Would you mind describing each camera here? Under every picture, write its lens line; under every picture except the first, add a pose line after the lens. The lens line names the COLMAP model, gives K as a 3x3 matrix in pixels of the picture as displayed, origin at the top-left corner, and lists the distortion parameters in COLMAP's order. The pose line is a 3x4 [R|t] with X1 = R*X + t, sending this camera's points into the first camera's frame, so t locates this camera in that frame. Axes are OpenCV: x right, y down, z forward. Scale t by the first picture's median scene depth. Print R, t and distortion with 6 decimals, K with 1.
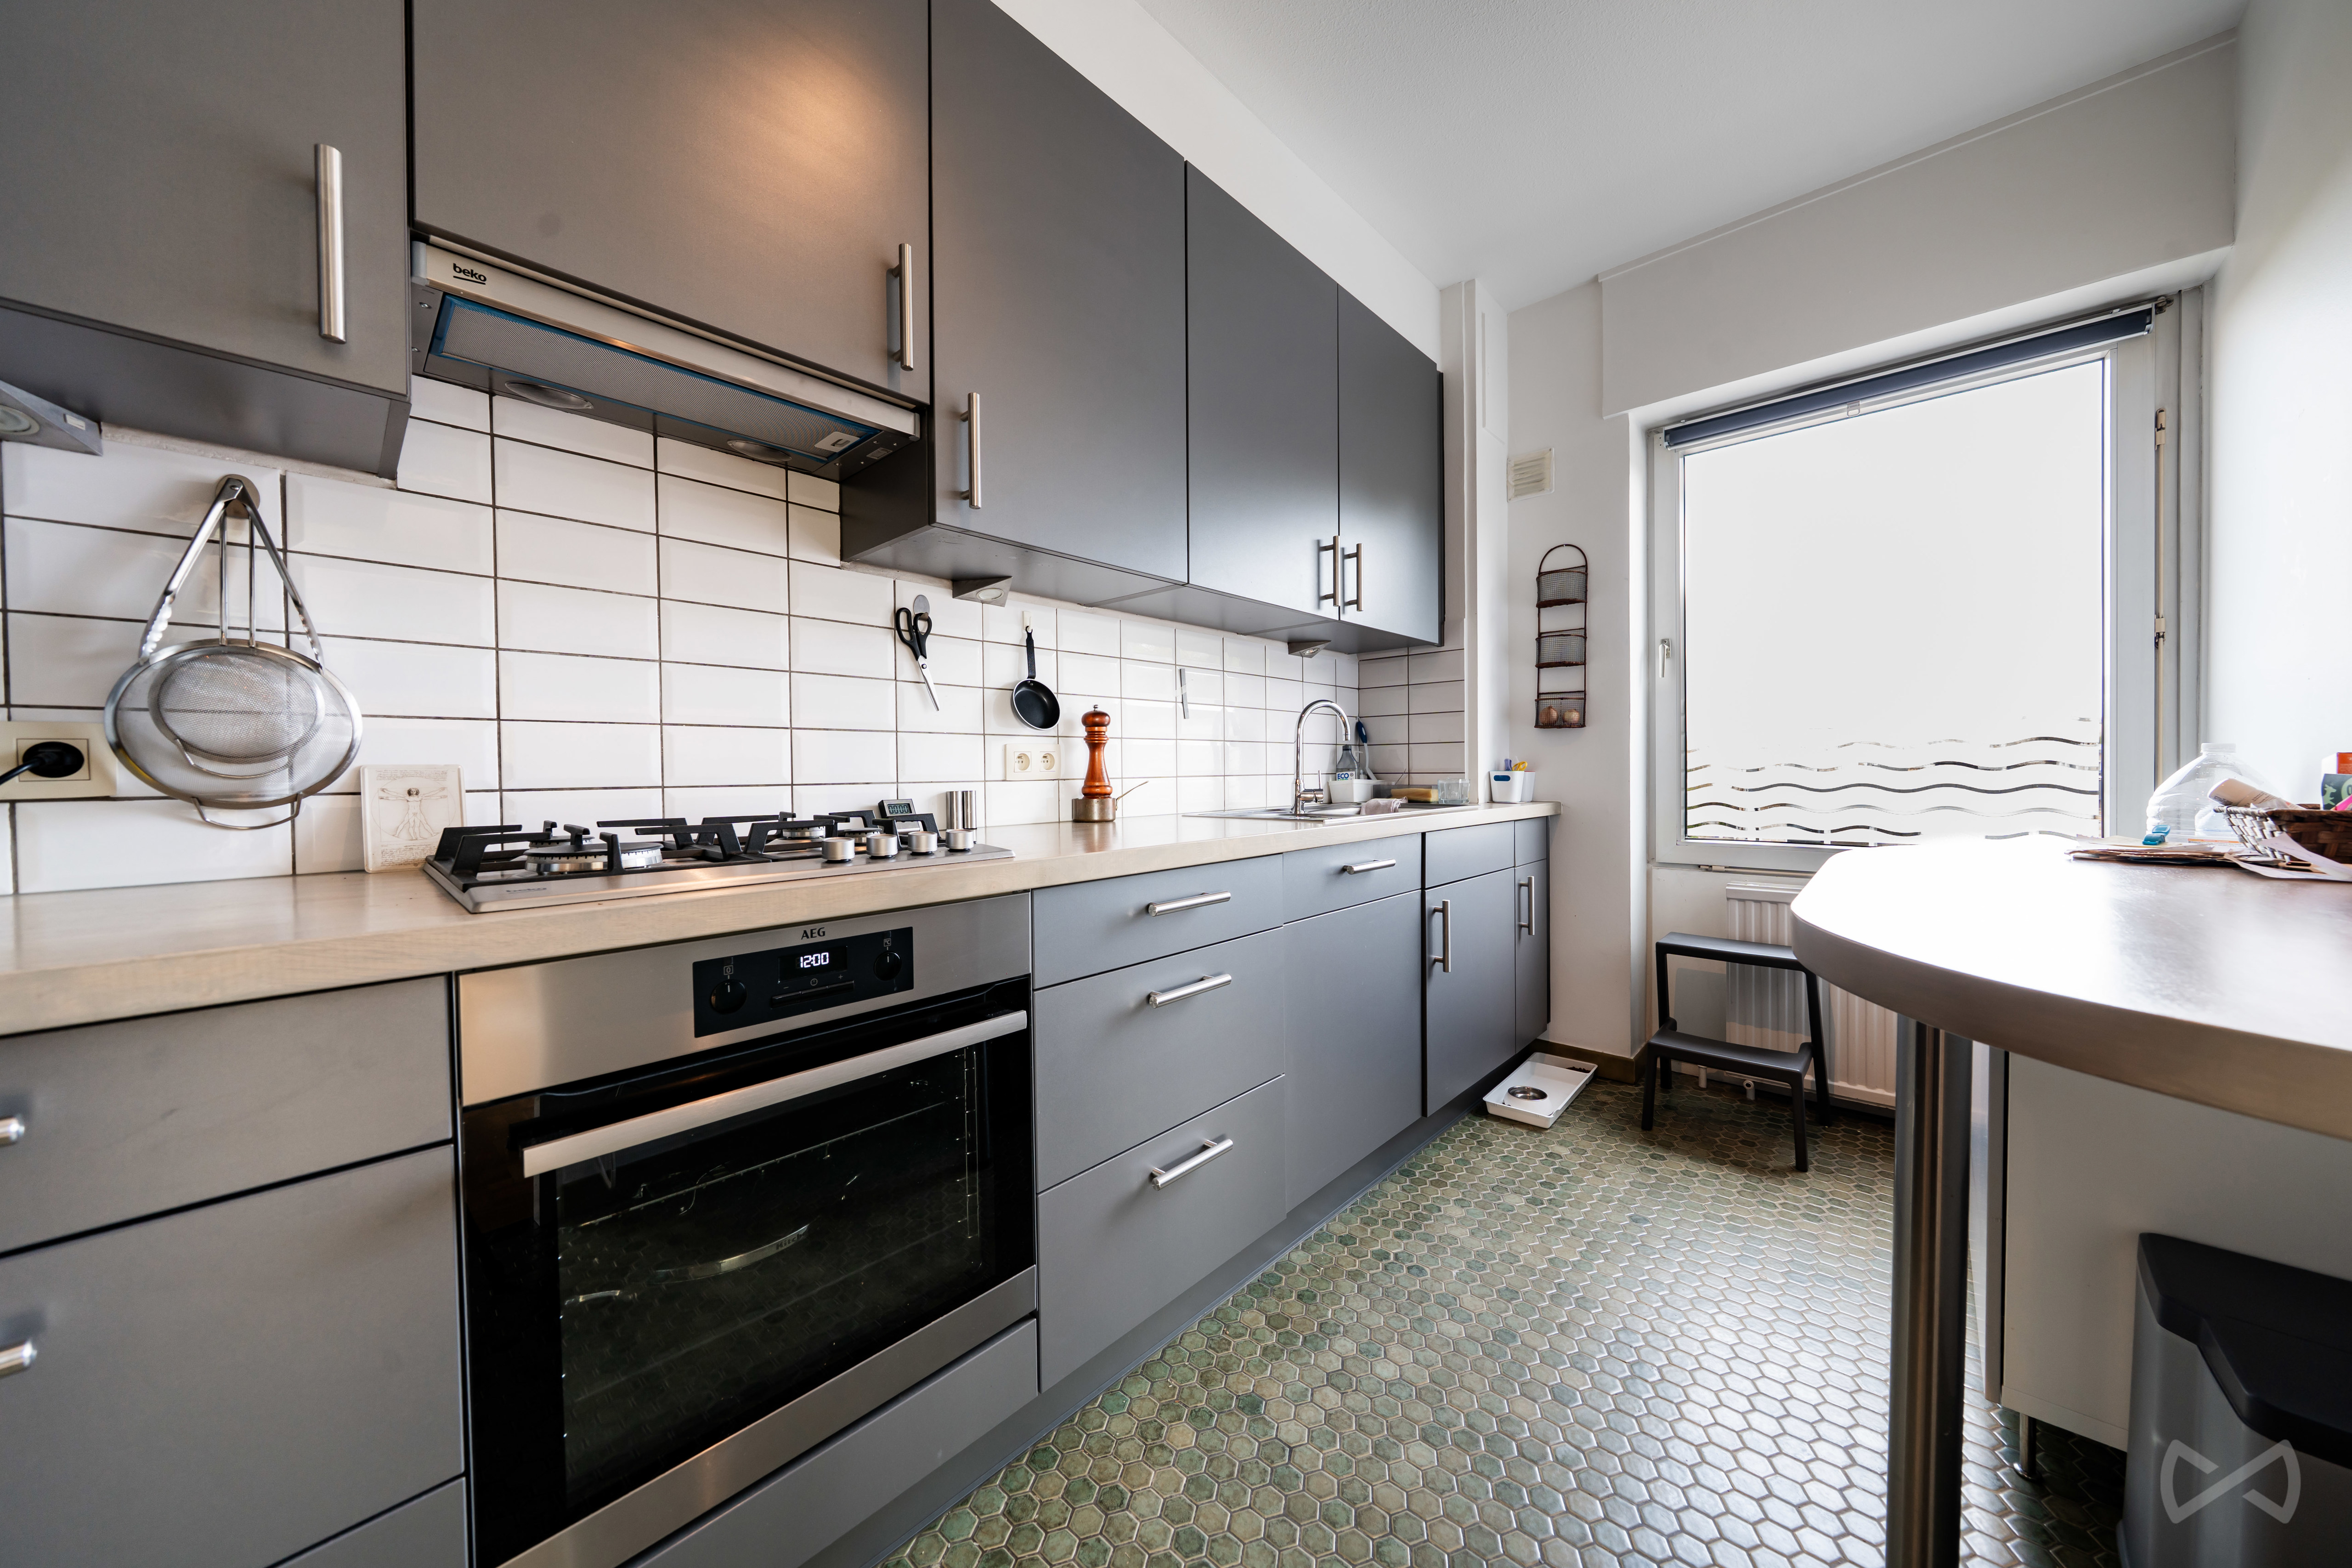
lens RADIAL K [[798.8, 0, 1182.2], [0, 798.8, 785.1], [0, 0, 1]] dist [-0.006541, -0.000091]
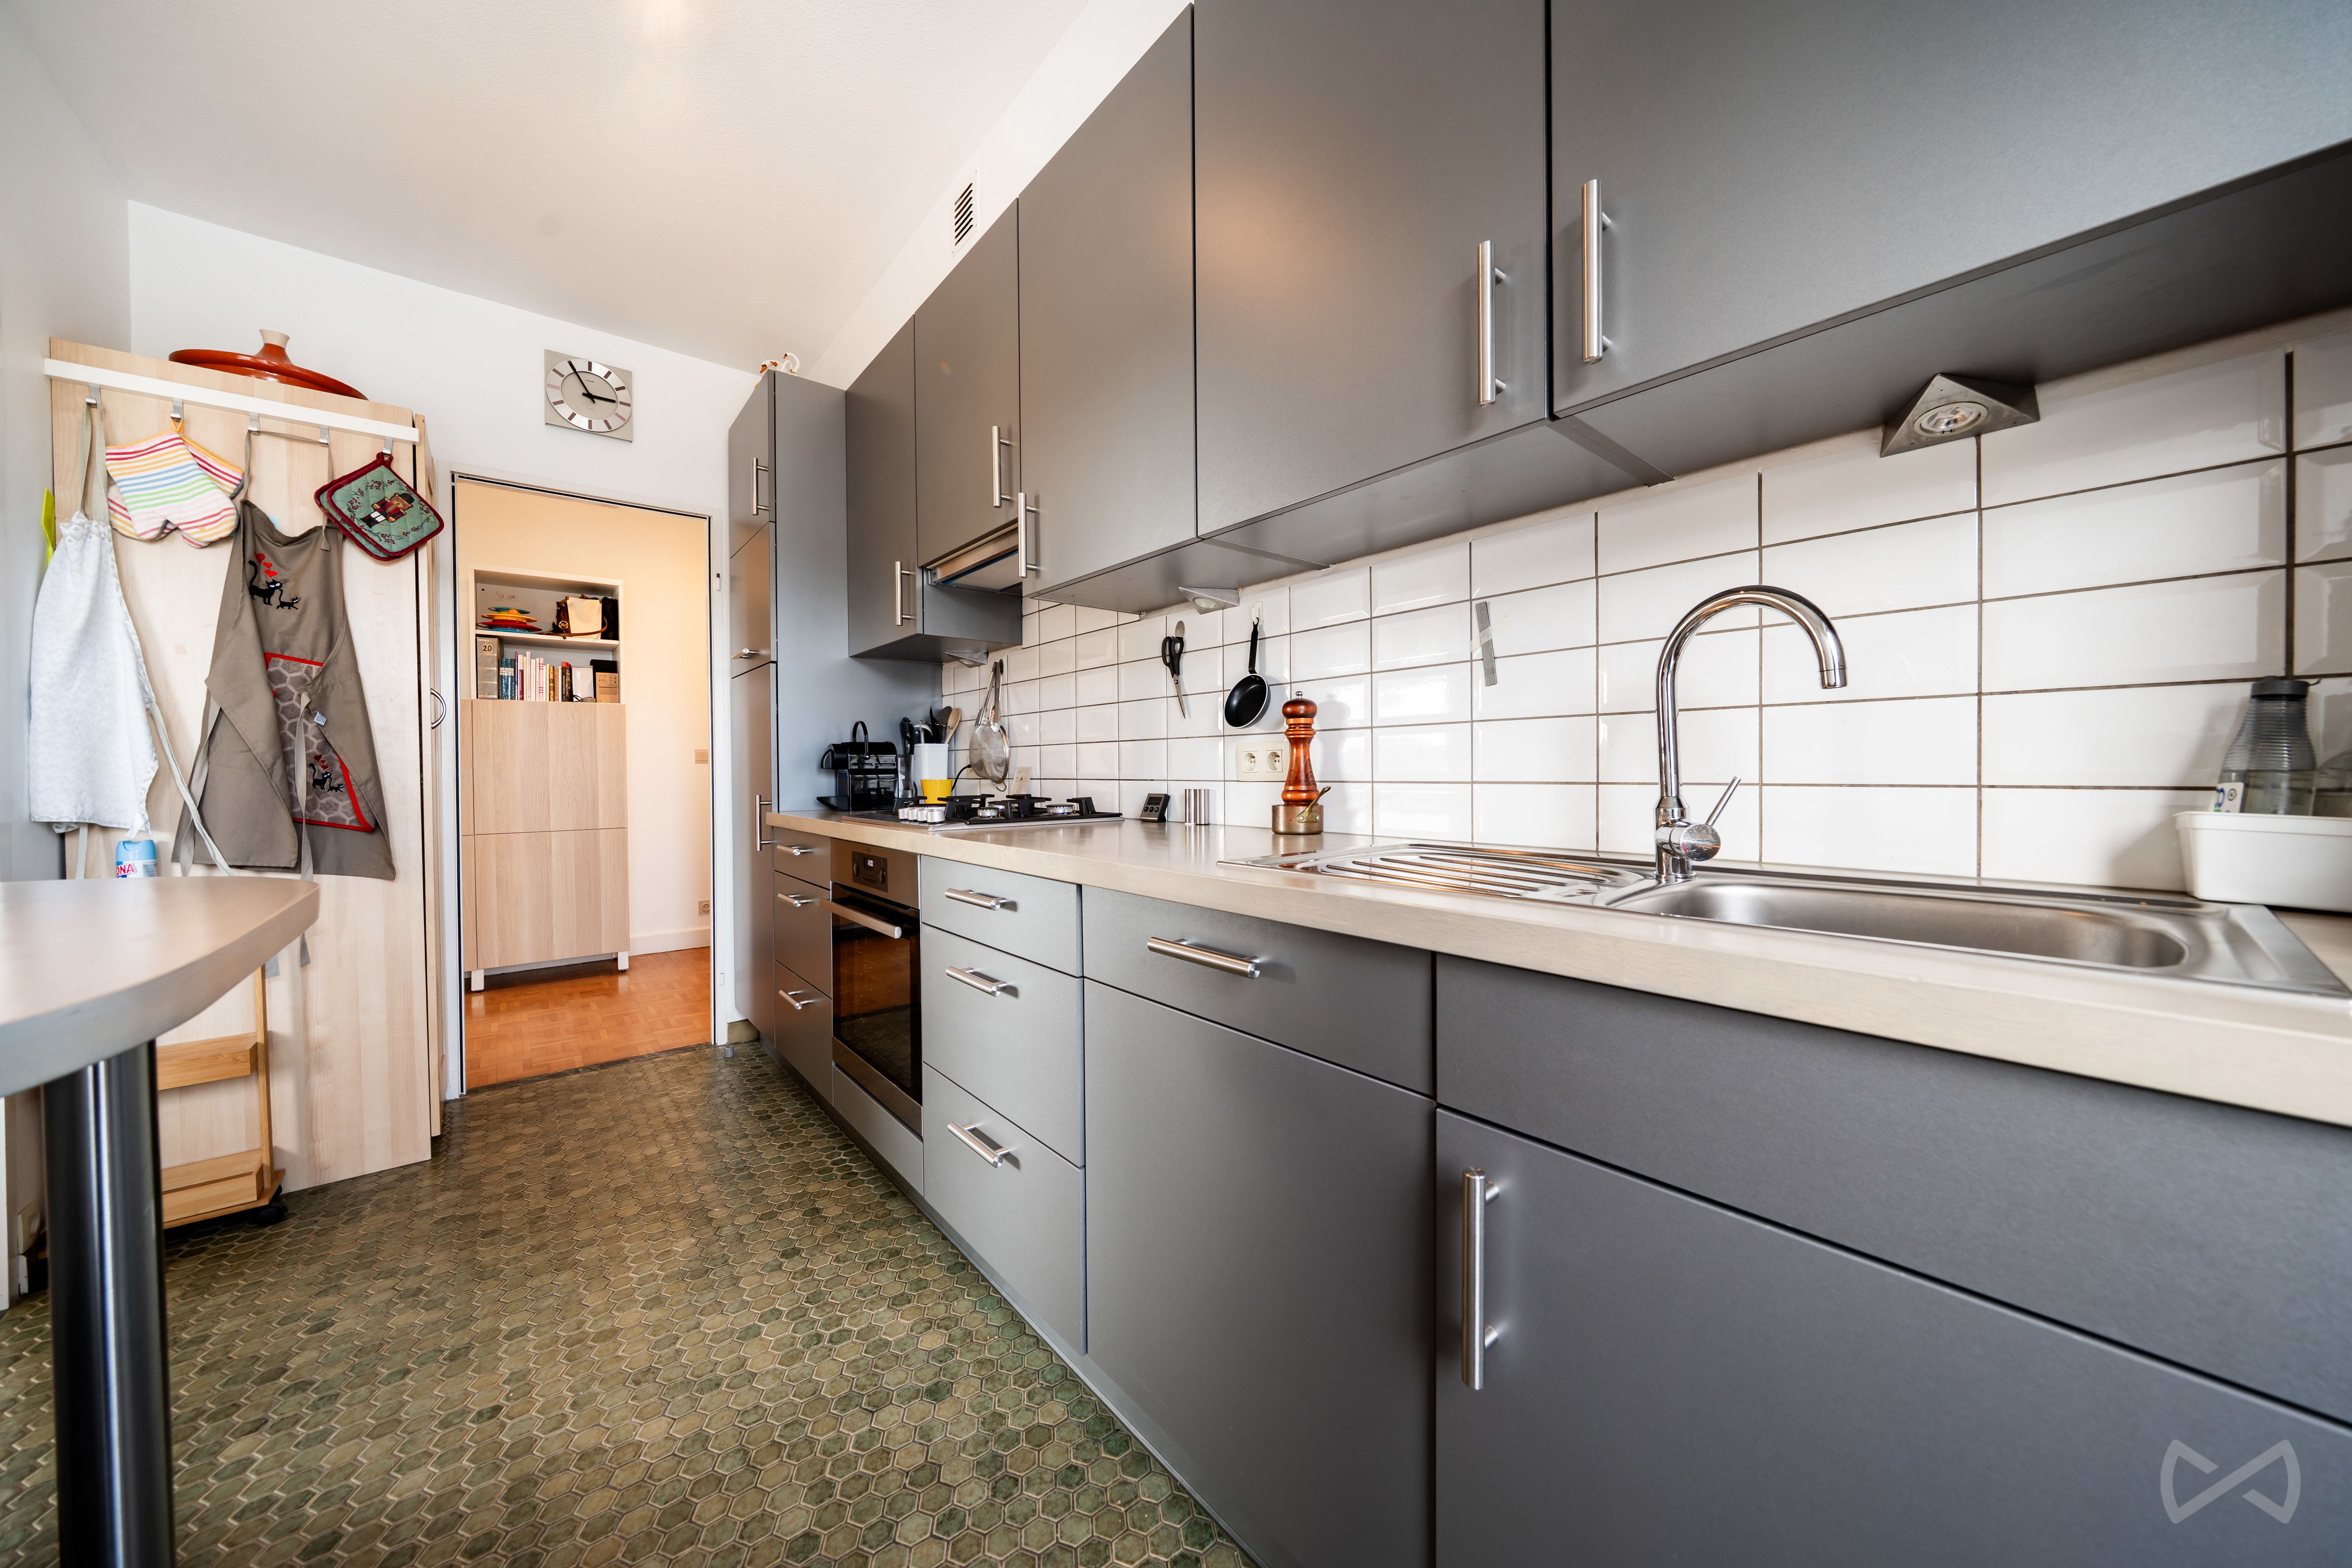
lens RADIAL K [[798.8, 0, 1175.2], [0, 798.8, 777.8], [0, 0, 1]] dist [-0.006541, -0.000091]
pose [[-0.122874, 0.022005, -0.992178, 0.722087], [-0.011276, 0.999659, 0.023567, -0.029899], [0.992358, 0.014083, -0.122583, 0.974613]]
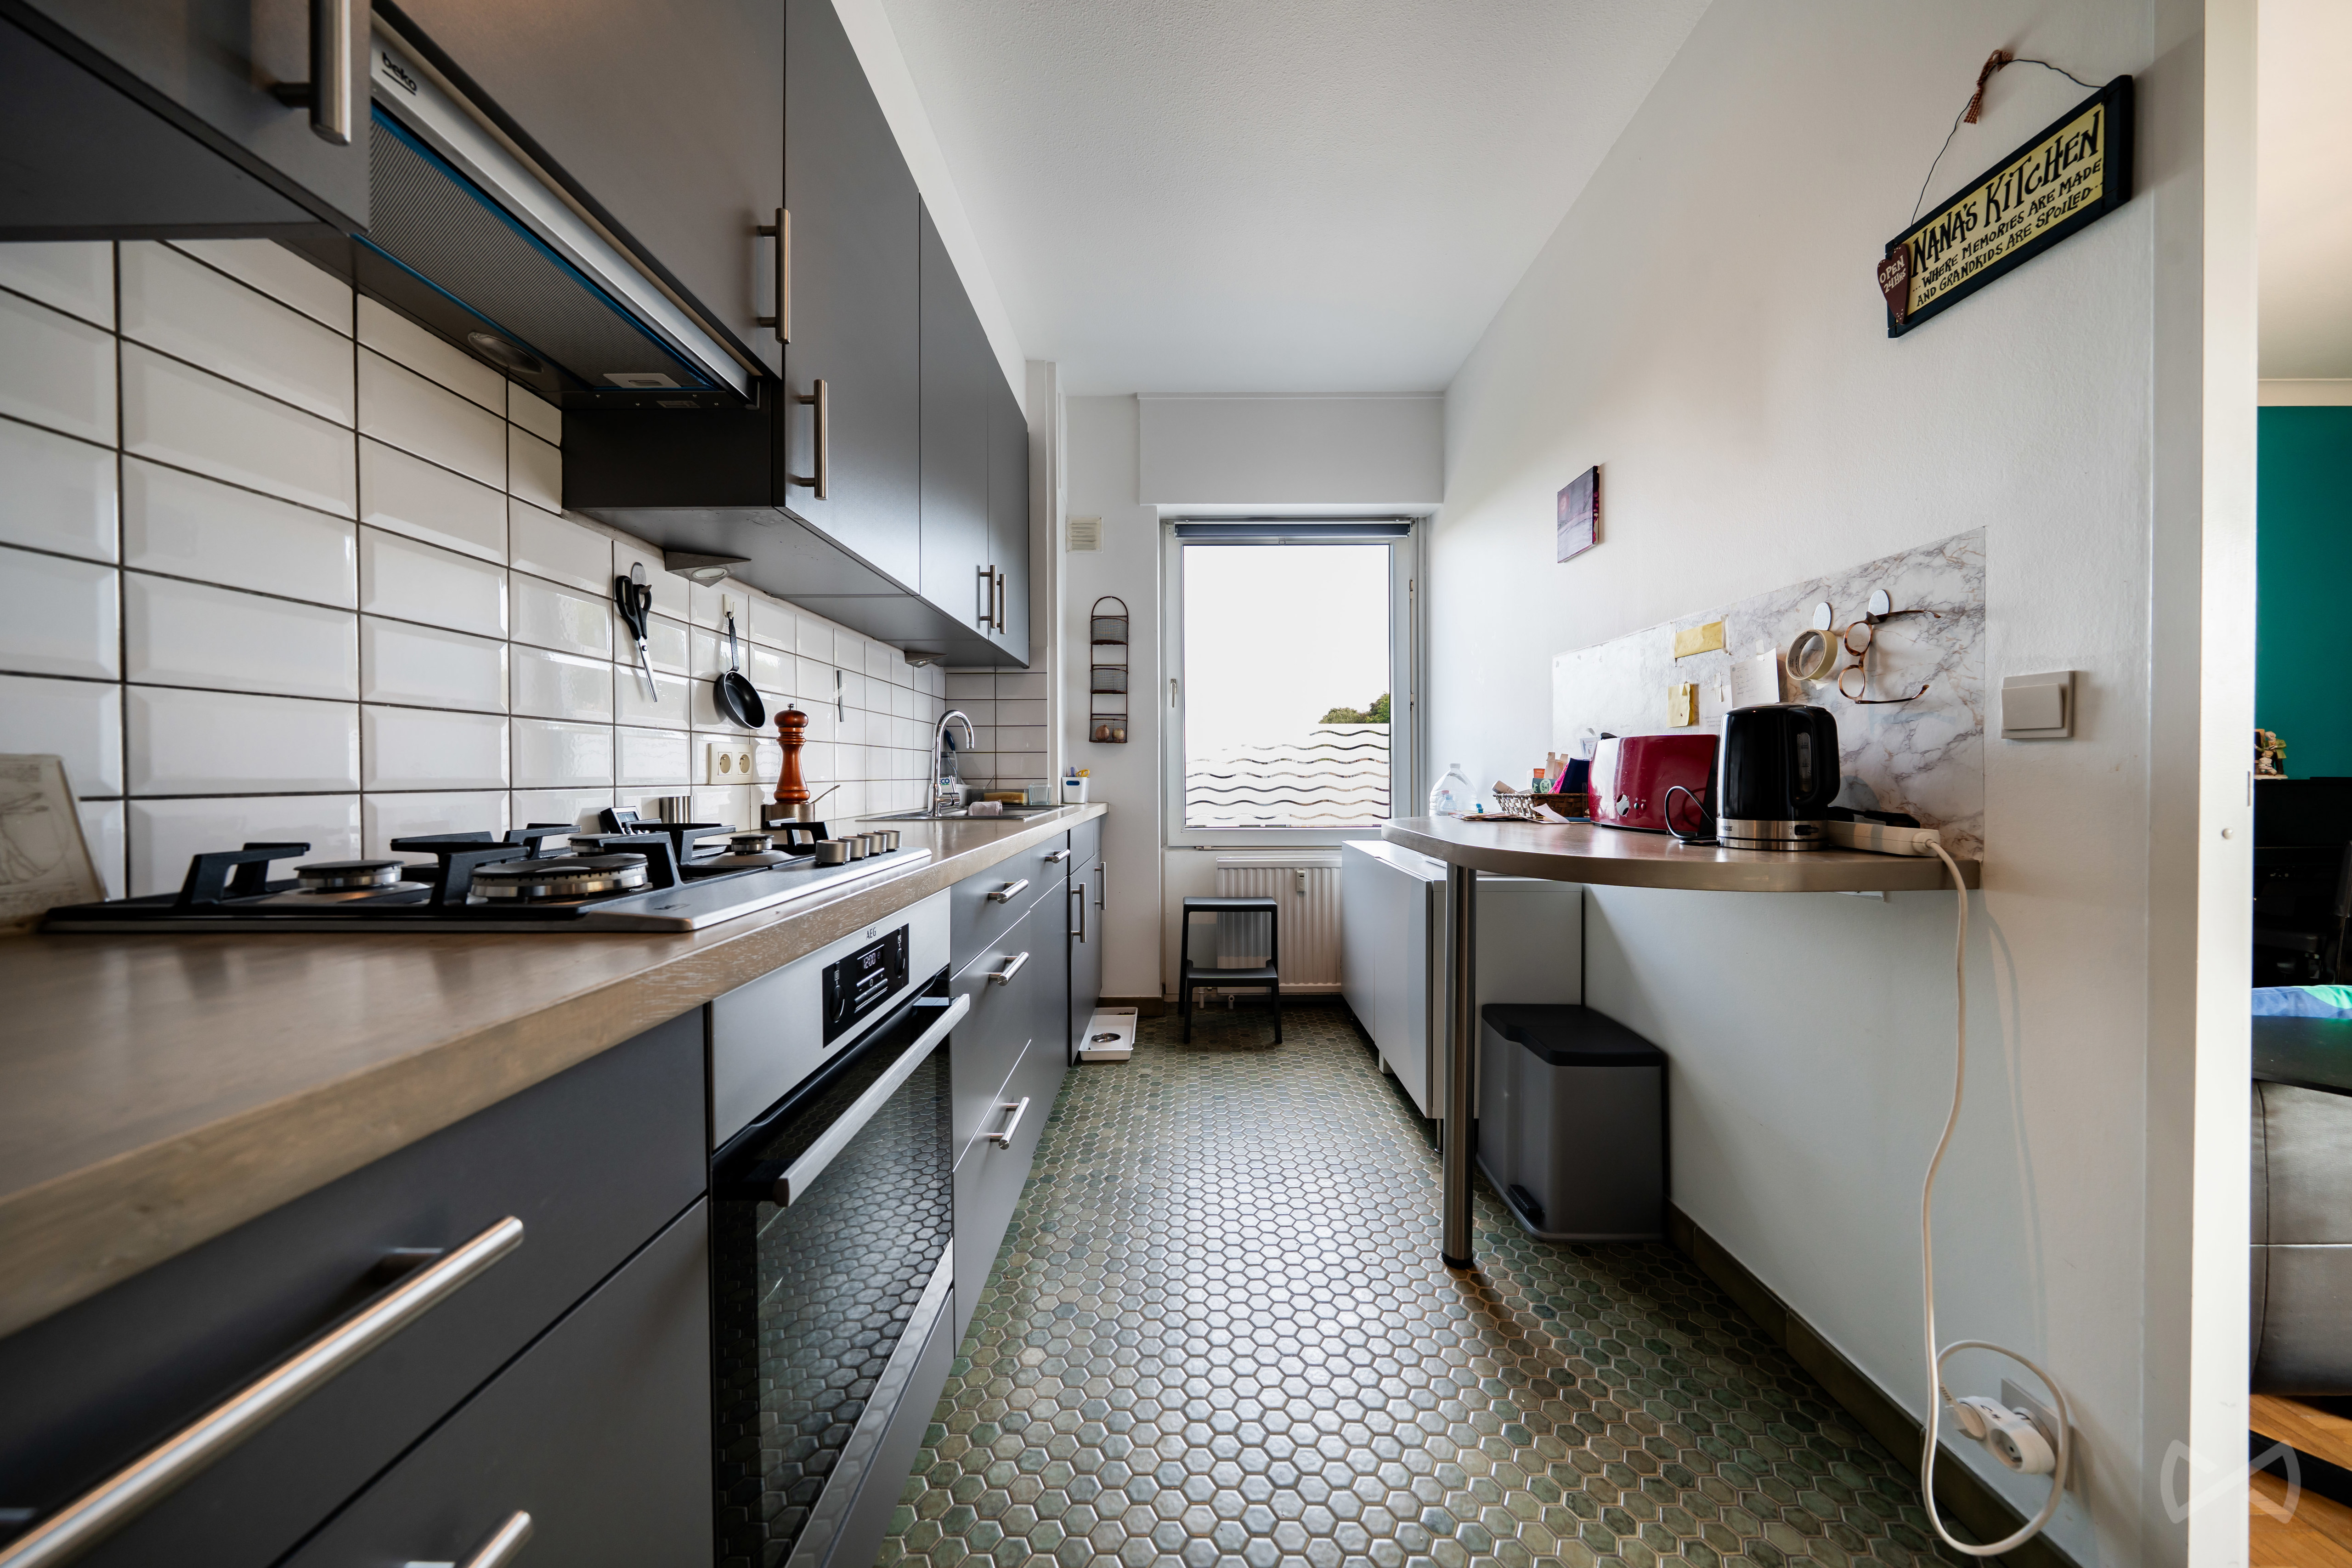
lens RADIAL K [[798.8, 0, 1180.7], [0, 798.8, 785.2], [0, 0, 1]] dist [-0.006541, -0.000091]
pose [[0.740221, -0.003168, 0.672356, -0.399600], [0.010150, 0.999928, -0.006462, 0.005342], [-0.672287, 0.011608, 0.740200, 0.000951]]
